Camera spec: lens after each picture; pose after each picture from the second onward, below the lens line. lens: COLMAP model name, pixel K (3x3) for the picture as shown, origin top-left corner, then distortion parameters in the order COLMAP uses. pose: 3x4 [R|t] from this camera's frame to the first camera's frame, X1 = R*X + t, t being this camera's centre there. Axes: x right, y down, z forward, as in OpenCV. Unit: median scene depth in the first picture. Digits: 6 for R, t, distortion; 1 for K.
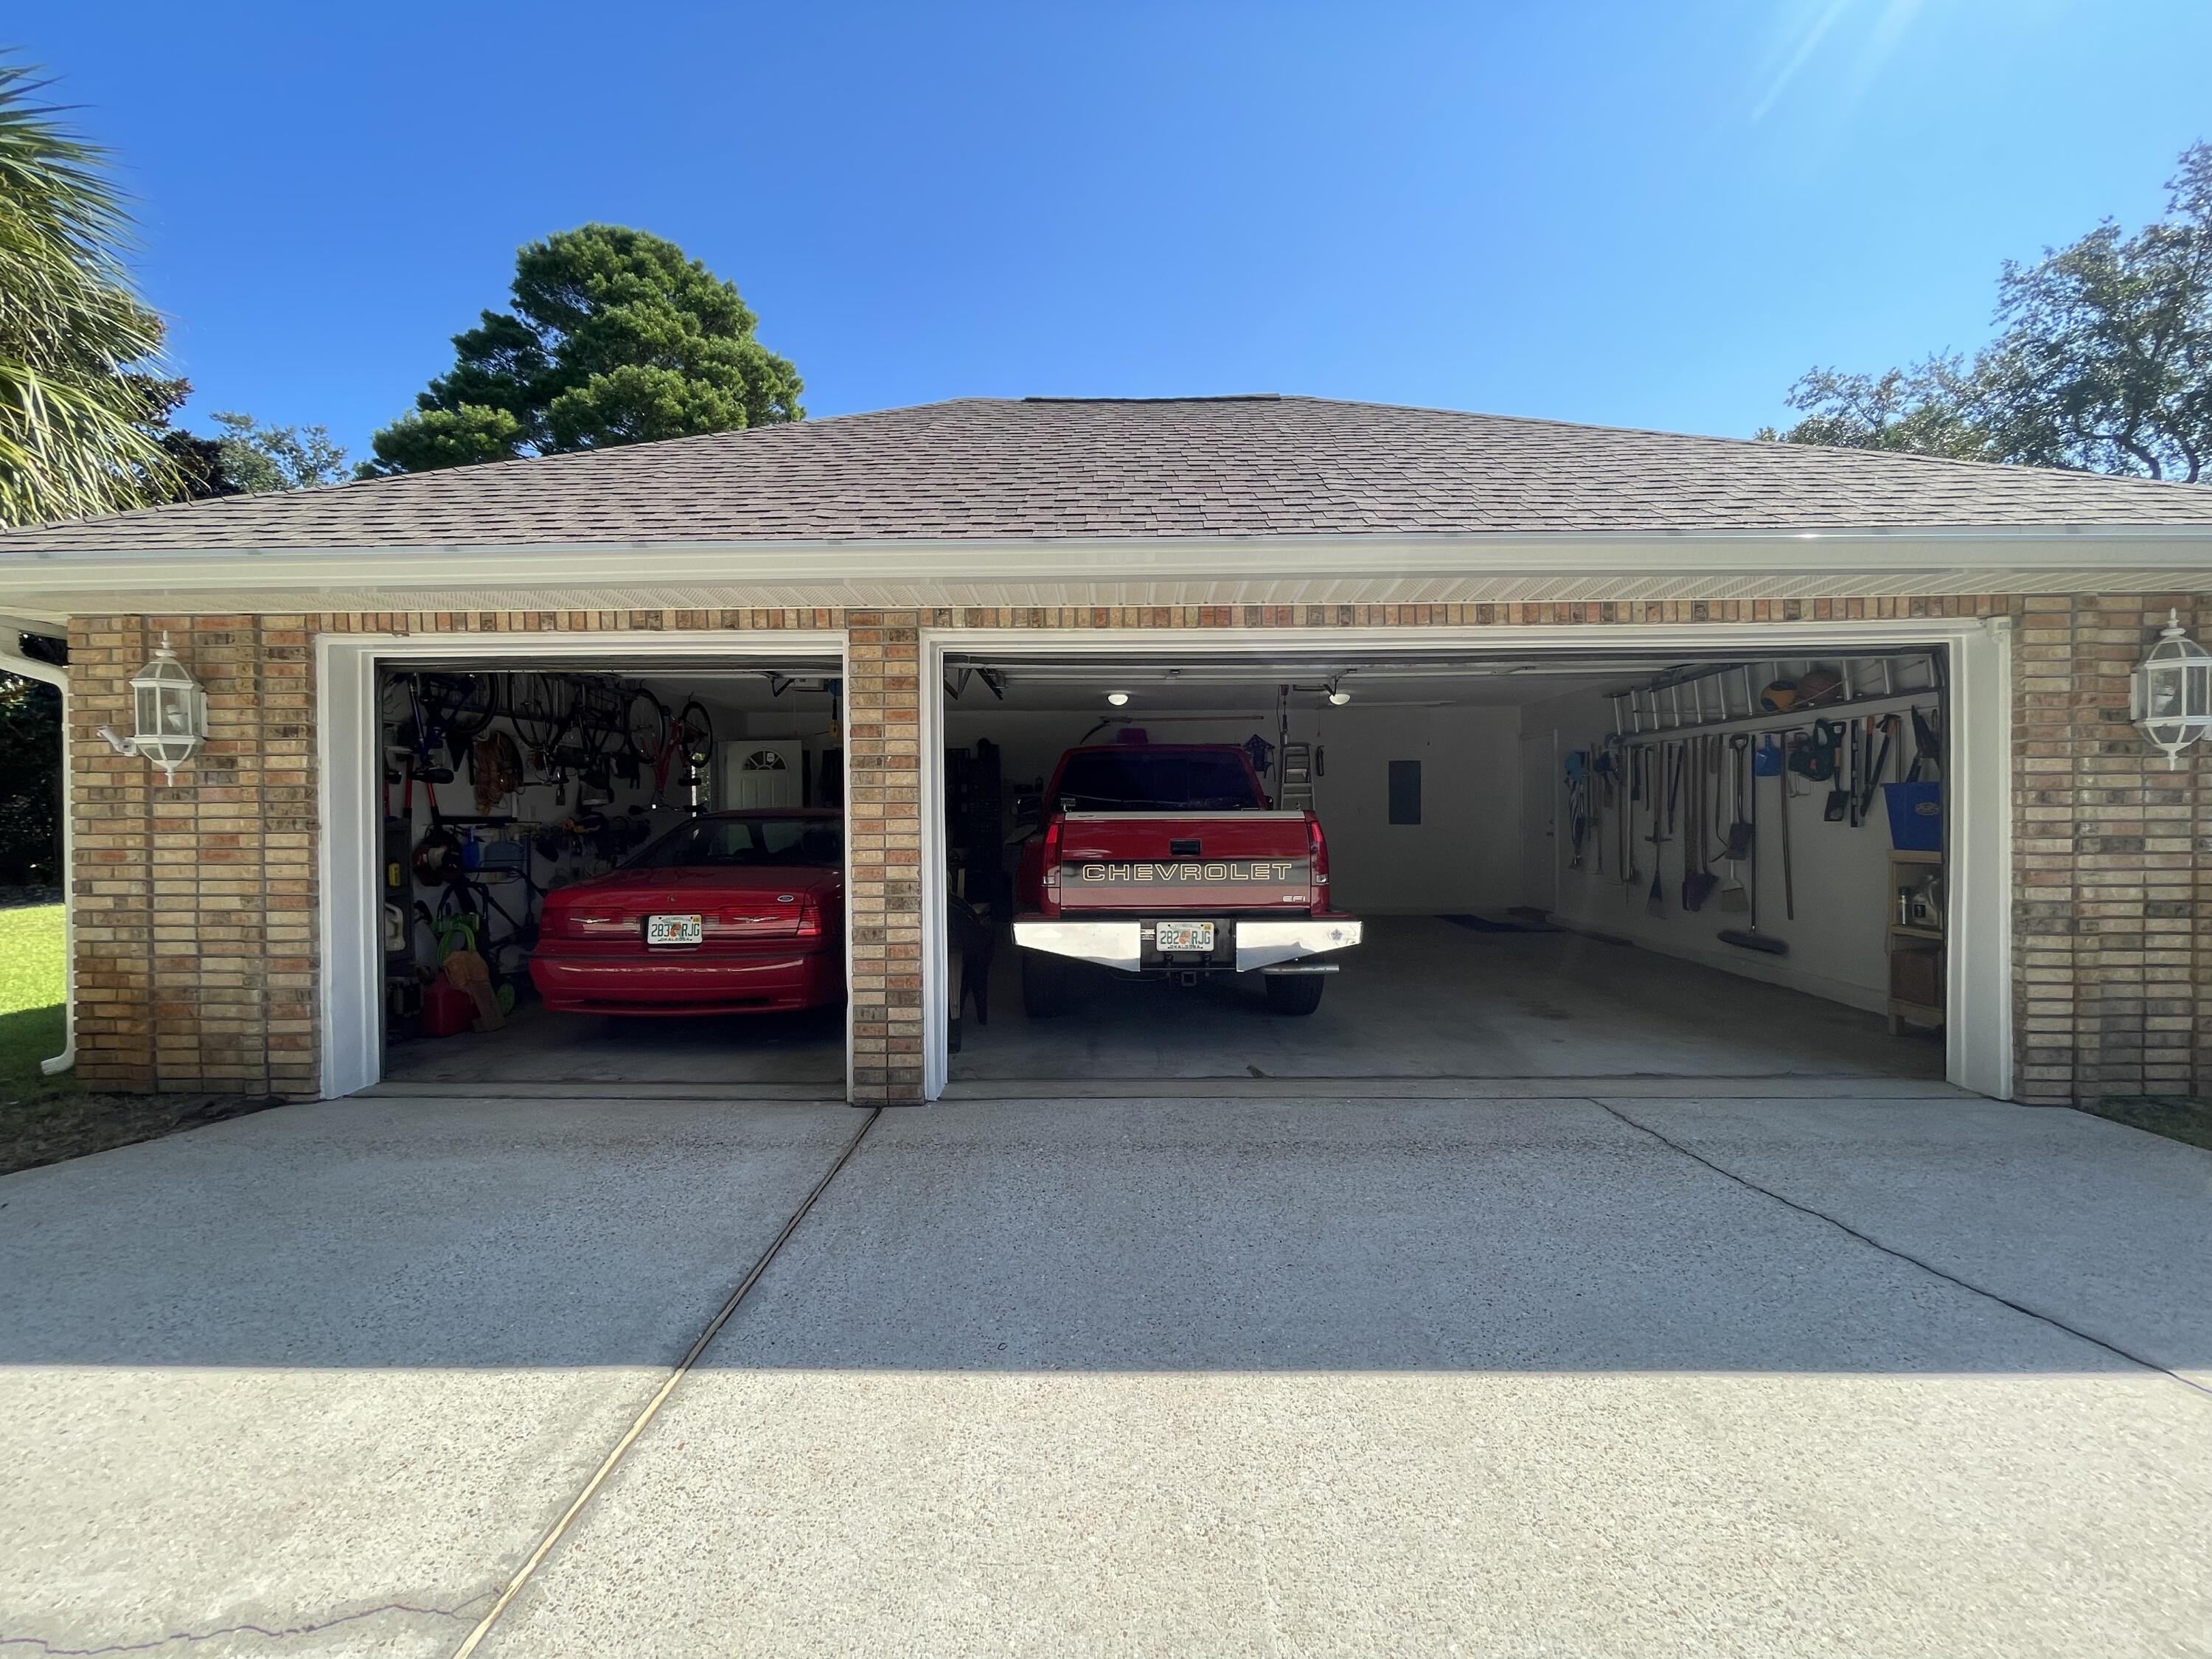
lens RADIAL K [[882.9, 0, 1110.1], [0, 882.9, 819.5], [0, 0, 1]] dist [0.000981, 0.000110]
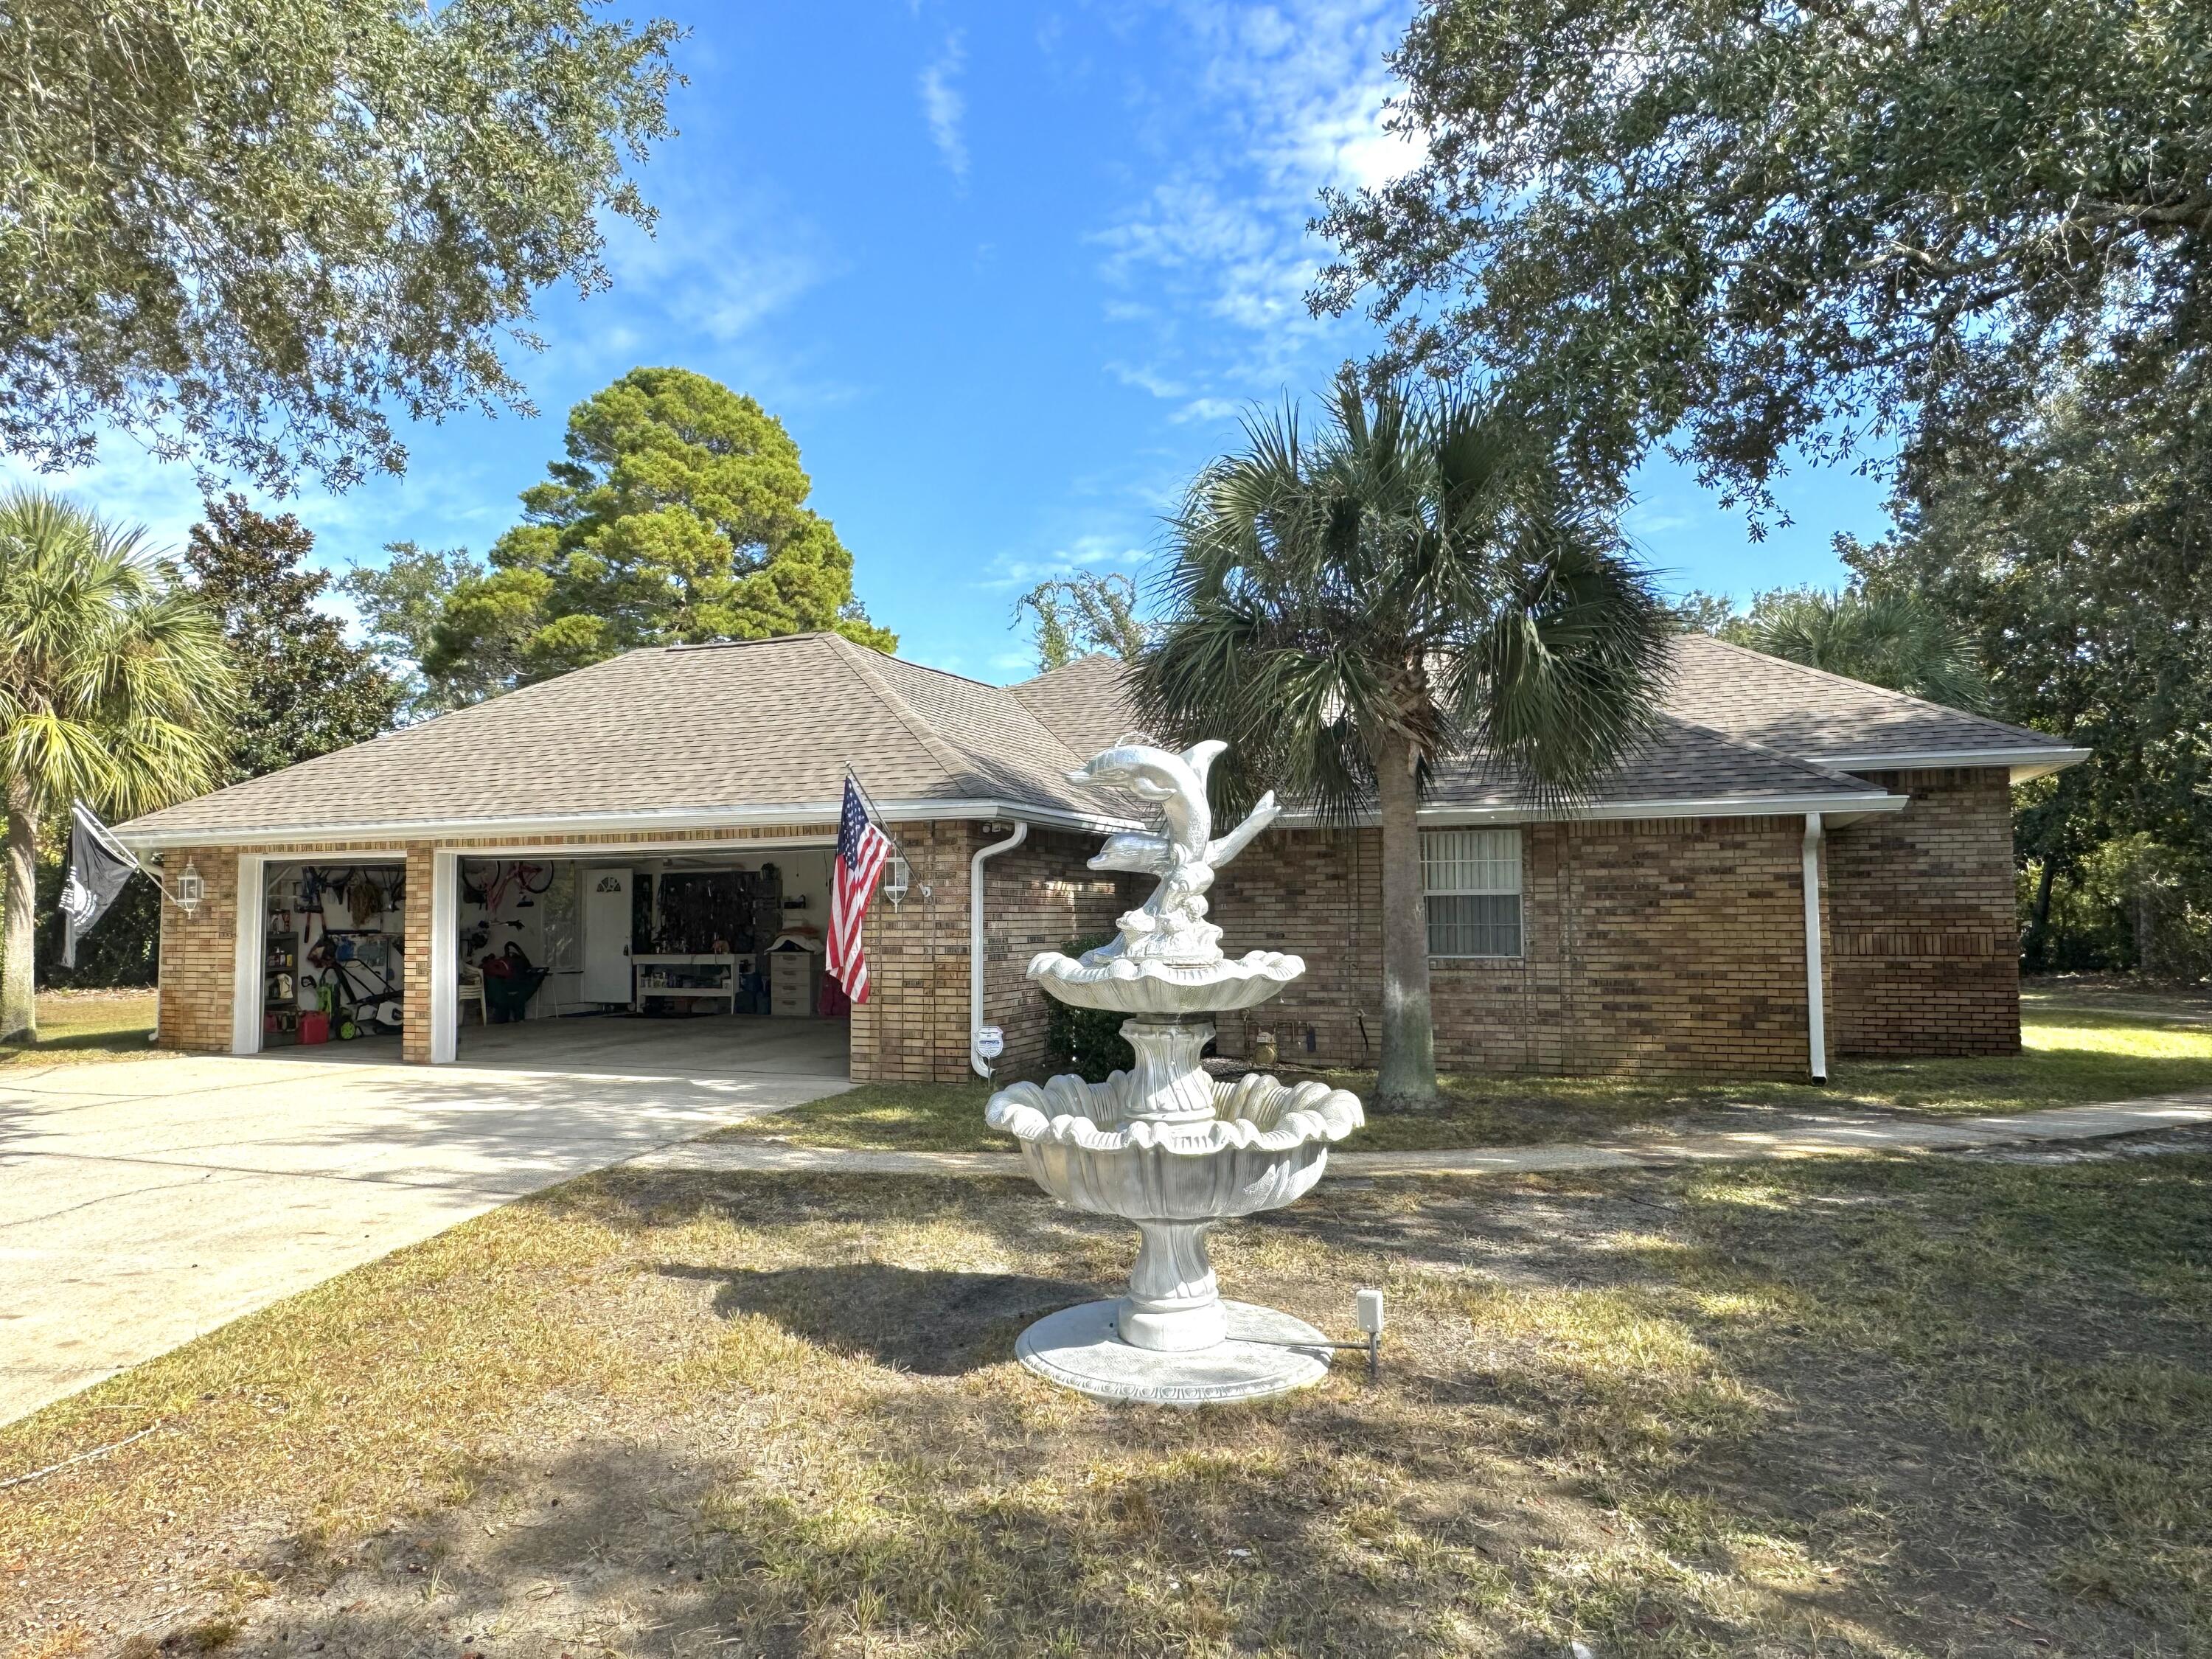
lens RADIAL K [[1420.3, 0, 1099.1], [0, 1420.3, 836.1], [0, 0, 1]] dist [-0.004184, 0.000205]
pose [[0.933960, -0.020173, -0.356809, 2.630378], [-0.002166, 0.998068, -0.062098, -0.028349], [0.357372, 0.058770, 0.932111, -1.732551]]
